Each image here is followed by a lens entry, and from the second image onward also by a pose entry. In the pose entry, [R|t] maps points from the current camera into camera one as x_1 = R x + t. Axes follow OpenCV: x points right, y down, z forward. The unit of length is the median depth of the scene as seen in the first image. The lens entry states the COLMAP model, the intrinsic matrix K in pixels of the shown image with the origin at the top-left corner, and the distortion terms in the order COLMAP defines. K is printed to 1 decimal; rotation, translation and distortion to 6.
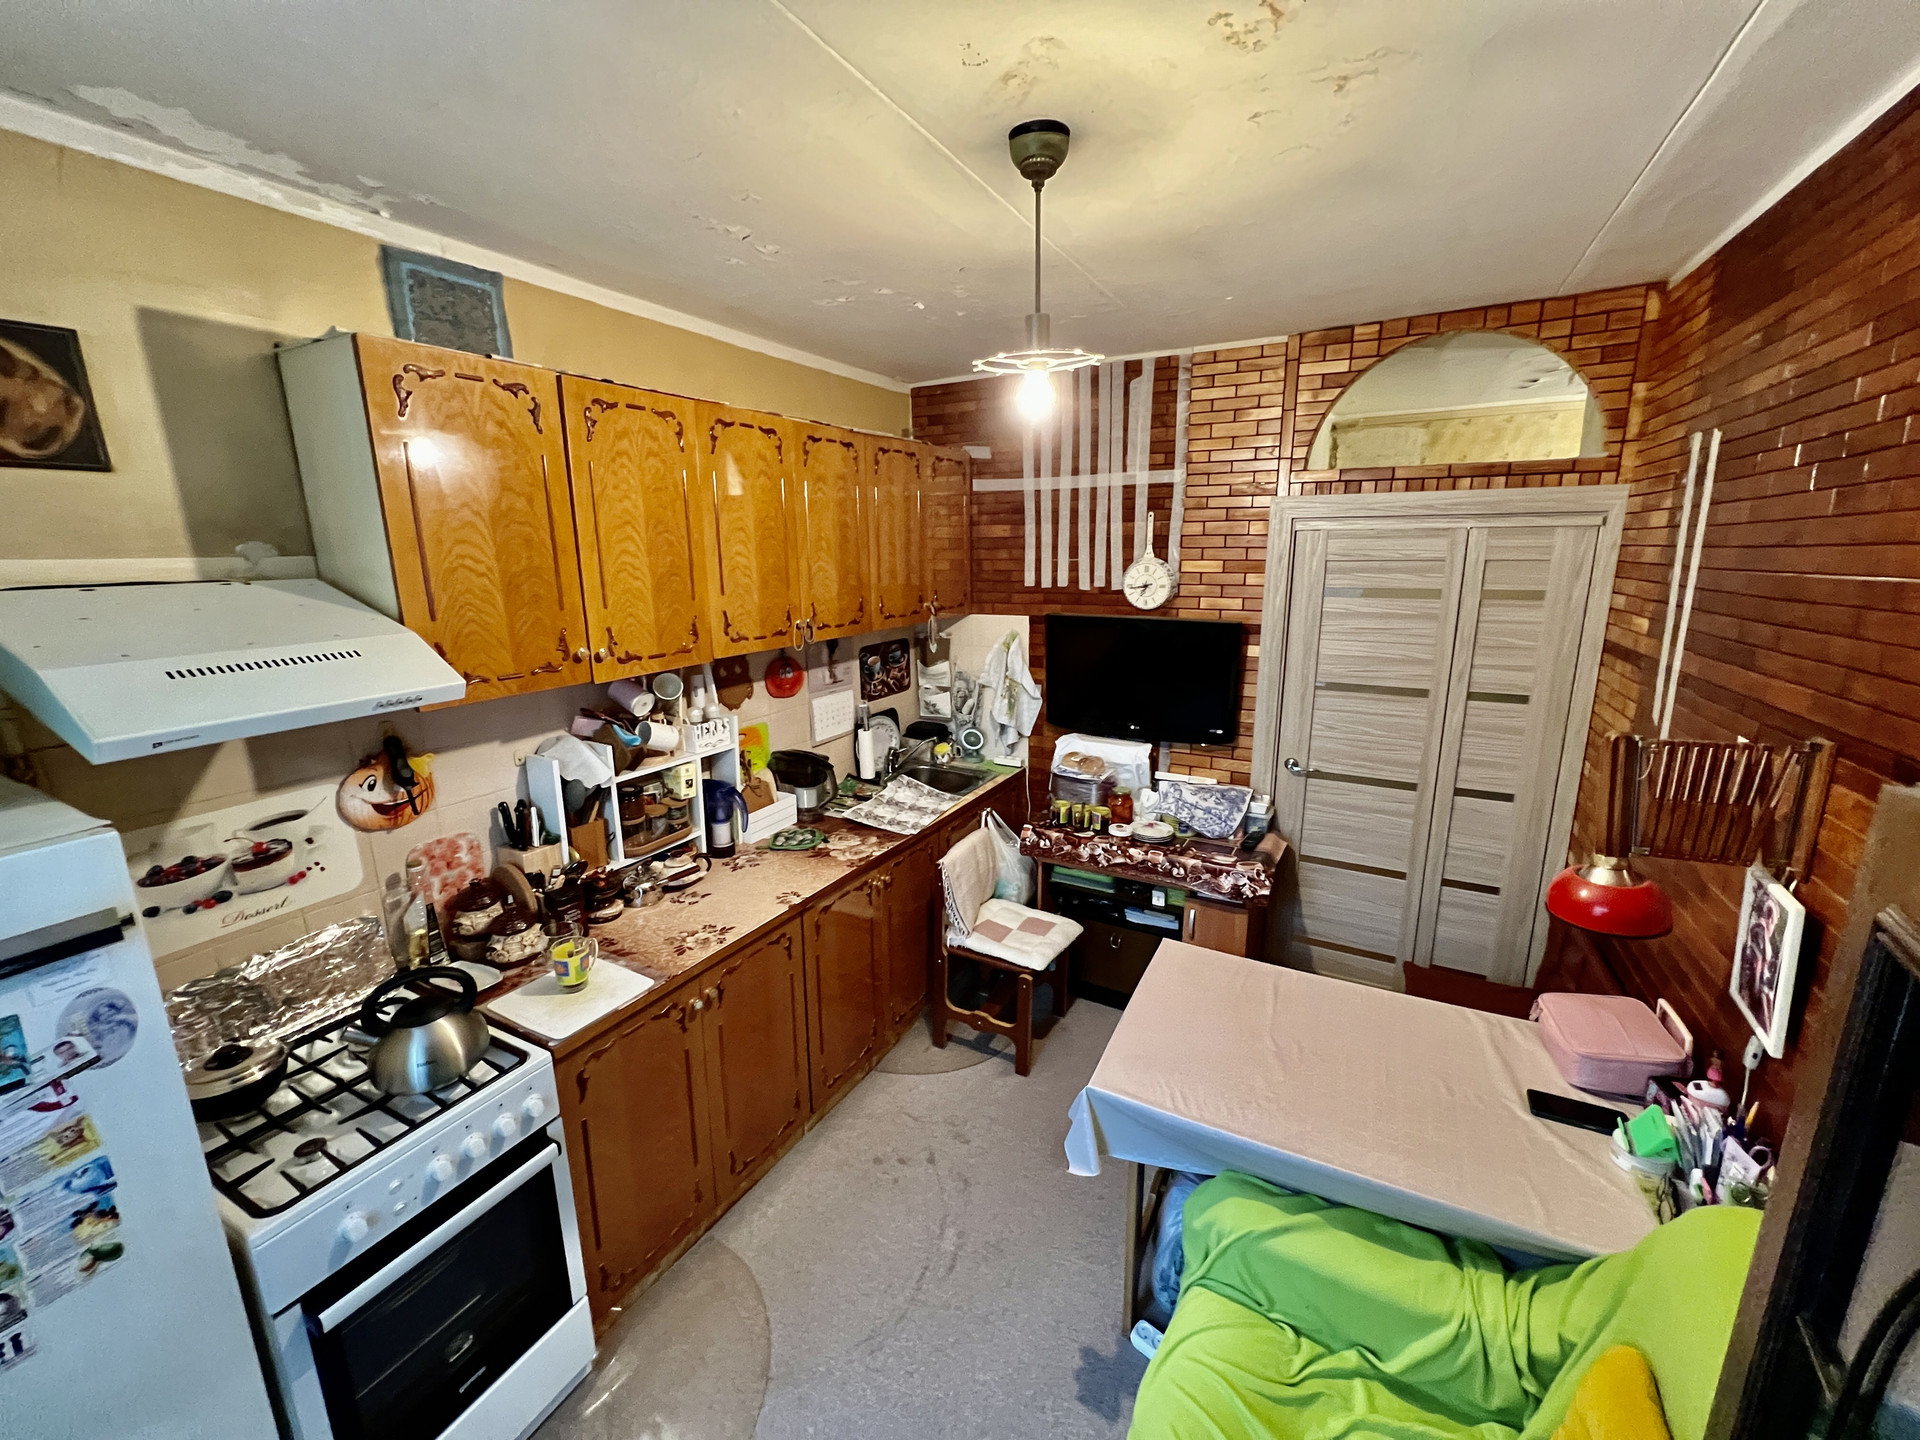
lens RADIAL K [[770.5, 0, 960.0], [0, 770.5, 720.0], [0, 0, 1]] dist [-0.000038, -0.000024]
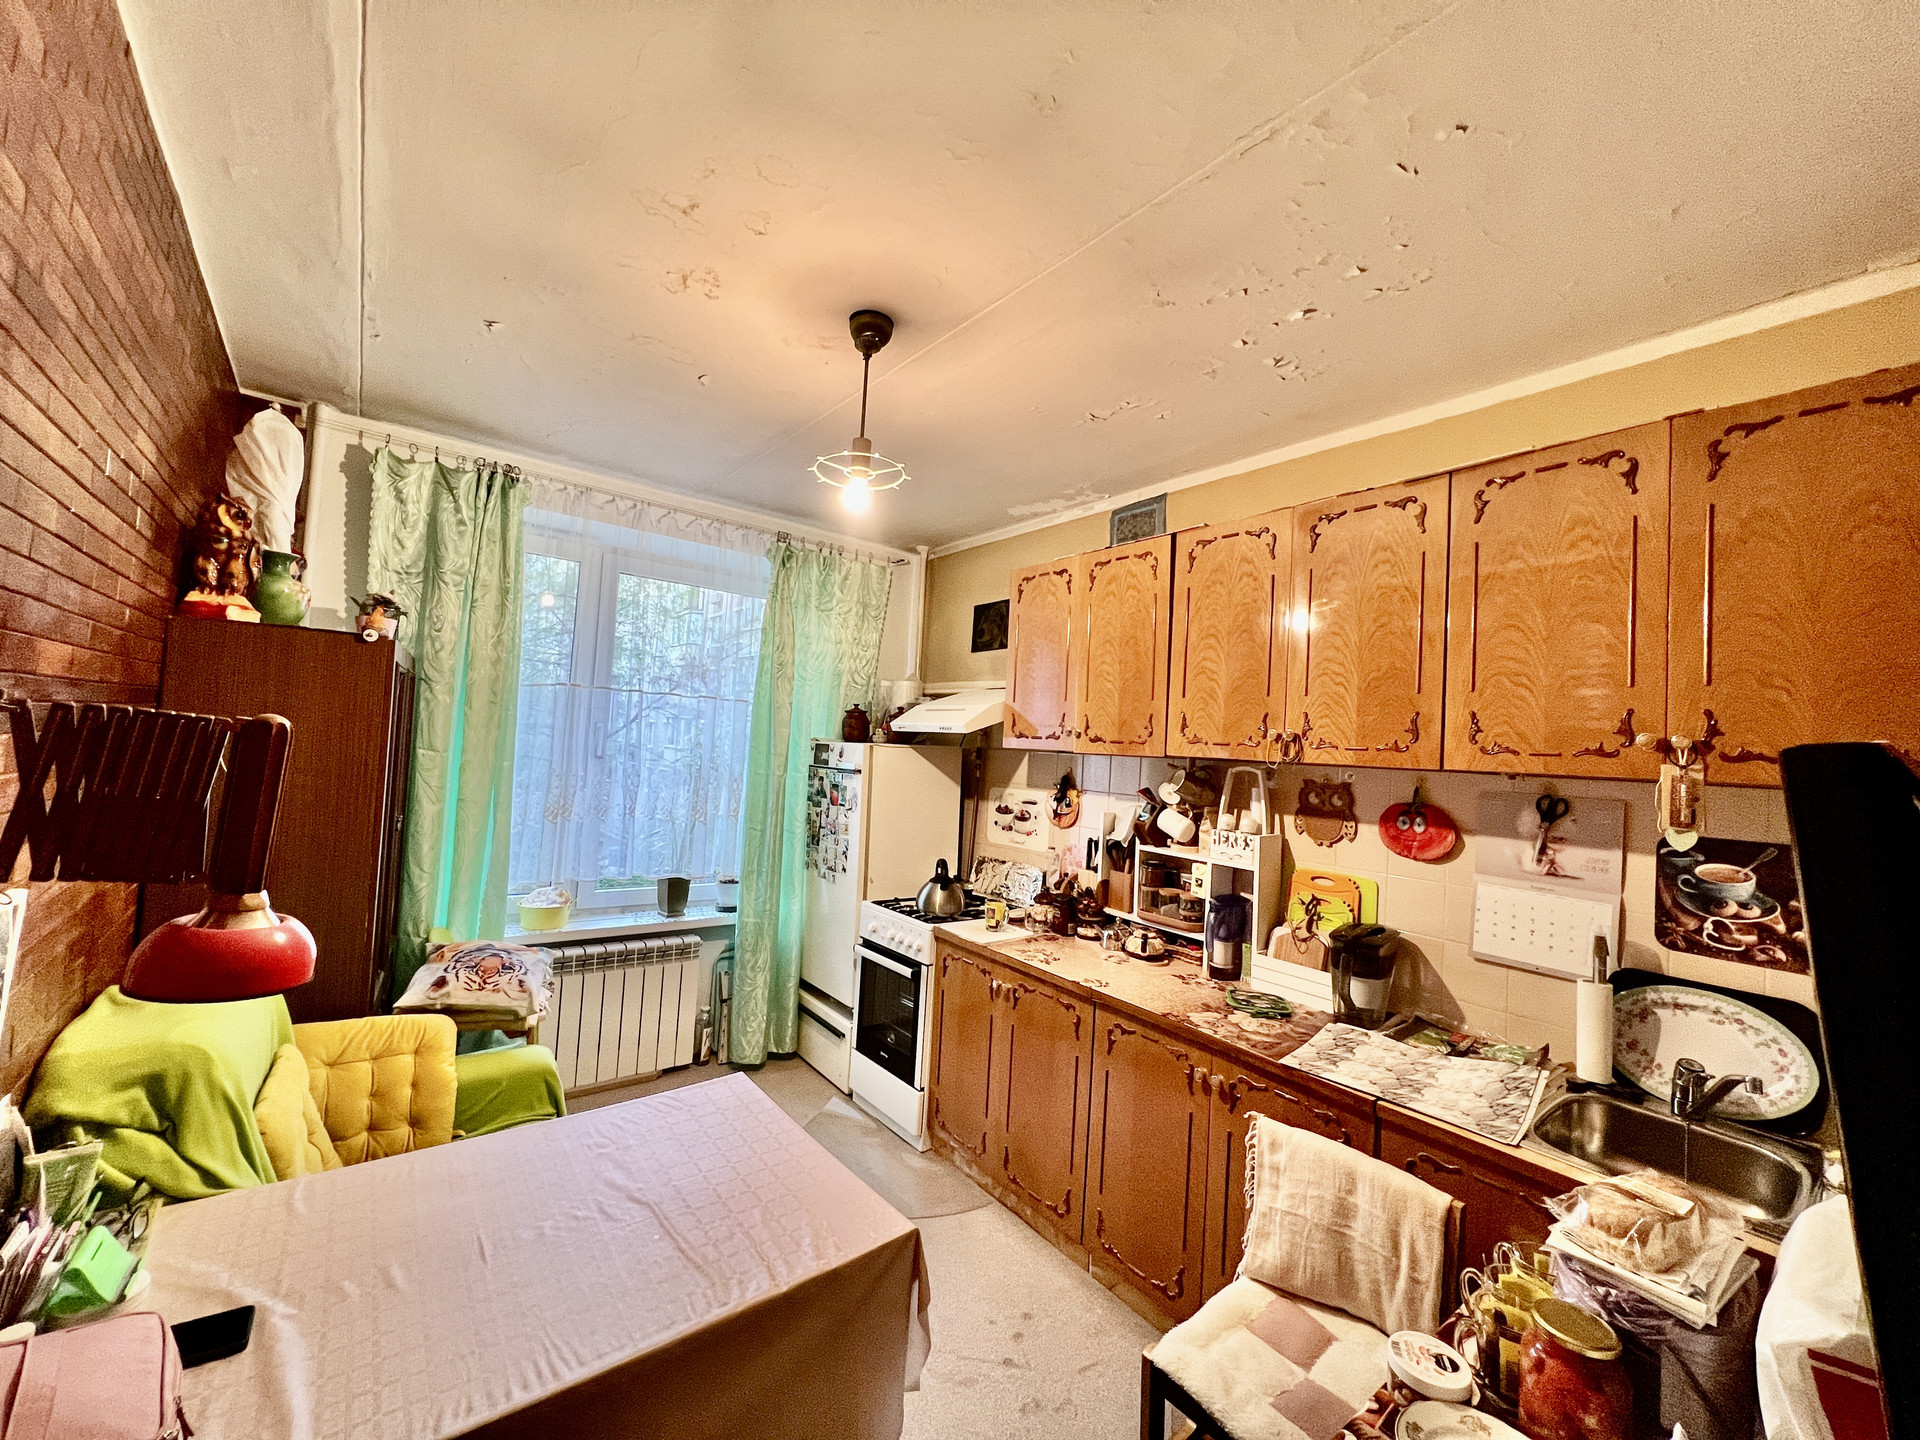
lens RADIAL K [[763.5, 0, 960.0], [0, 763.5, 720.0], [0, 0, 1]] dist [-0.000186, -0.000001]
pose [[-0.398436, -0.045423, -0.916071, 0.801559], [-0.255133, 0.964843, 0.063127, -0.122844], [0.880997, 0.258871, -0.396017, 1.182987]]
